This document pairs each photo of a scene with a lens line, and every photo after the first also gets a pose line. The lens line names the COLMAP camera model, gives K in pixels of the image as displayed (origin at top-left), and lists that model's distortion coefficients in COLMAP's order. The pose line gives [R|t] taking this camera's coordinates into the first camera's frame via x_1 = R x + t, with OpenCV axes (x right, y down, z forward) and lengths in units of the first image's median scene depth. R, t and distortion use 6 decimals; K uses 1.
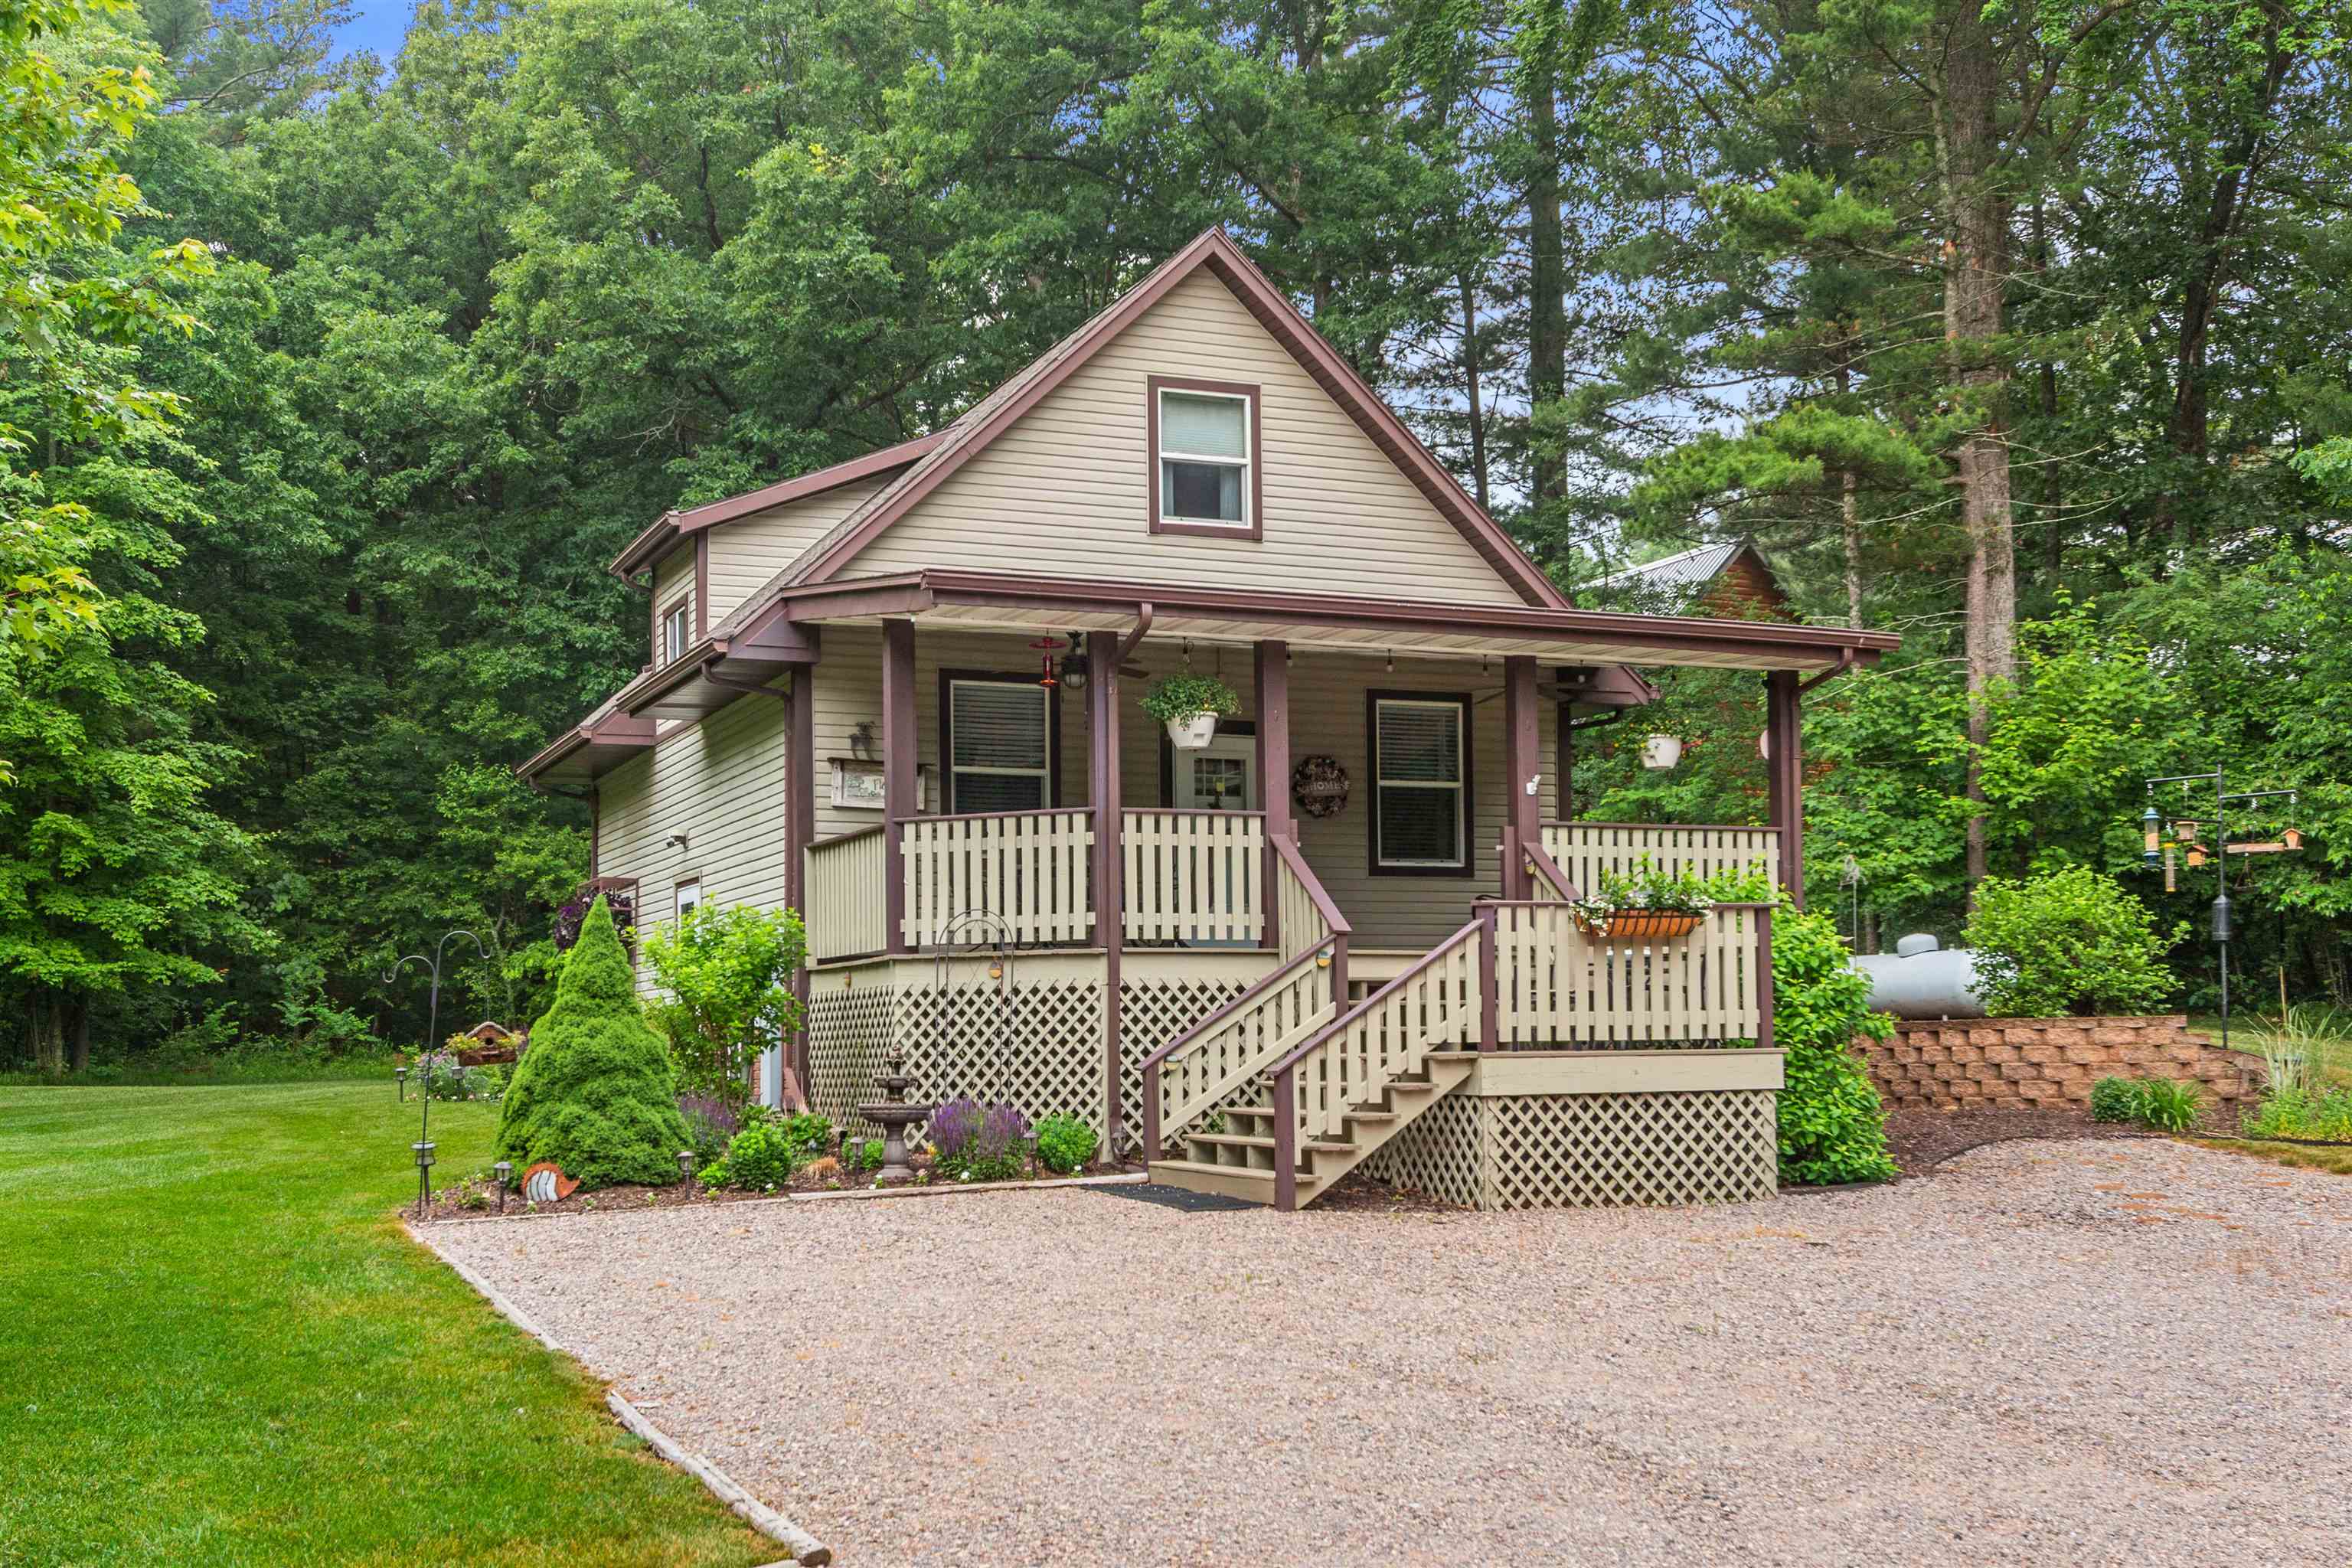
lens RADIAL K [[2561.6, 0, 1176.0], [0, 2561.6, 784.0], [0, 0, 1]] dist [0.003161, 0.009906]
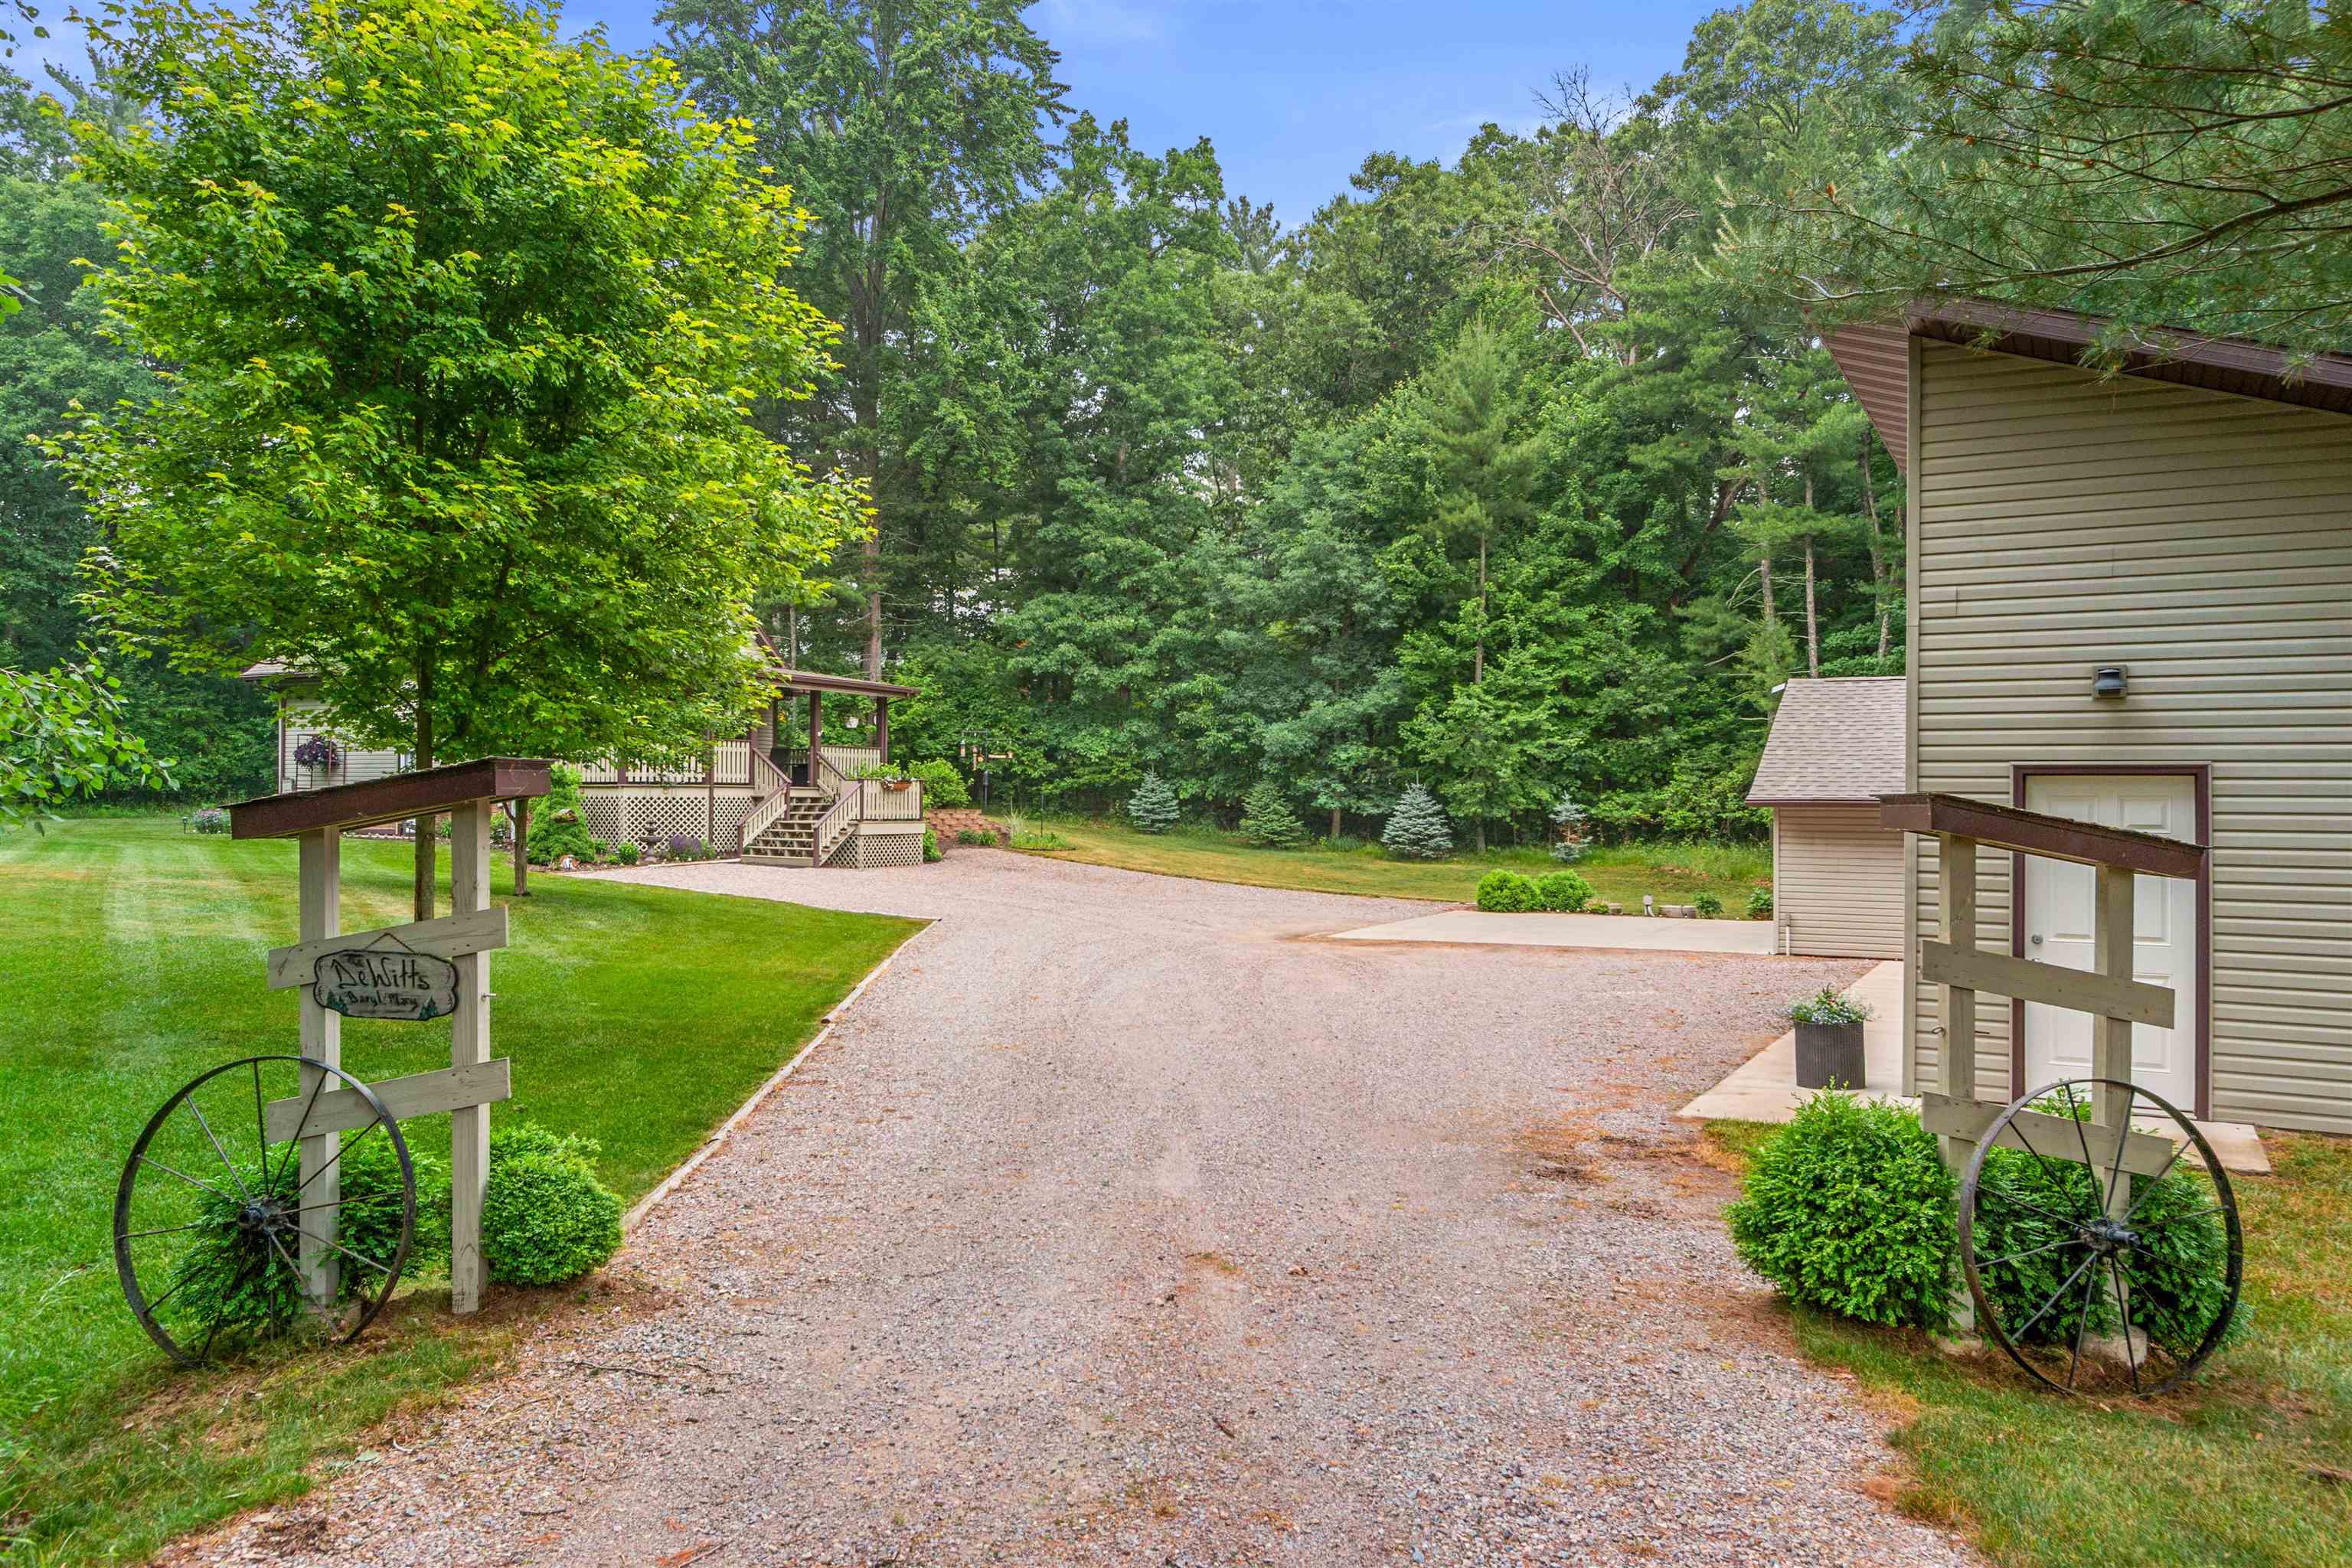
lens RADIAL K [[1597.3, 0, 1176.0], [0, 1597.3, 784.0], [0, 0, 1]] dist [-0.000720, -0.000074]
pose [[0.772214, 0.025753, 0.634841, -0.796070], [-0.084603, 0.994448, 0.062570, -0.101228], [-0.629705, -0.102027, 0.770105, -0.792509]]
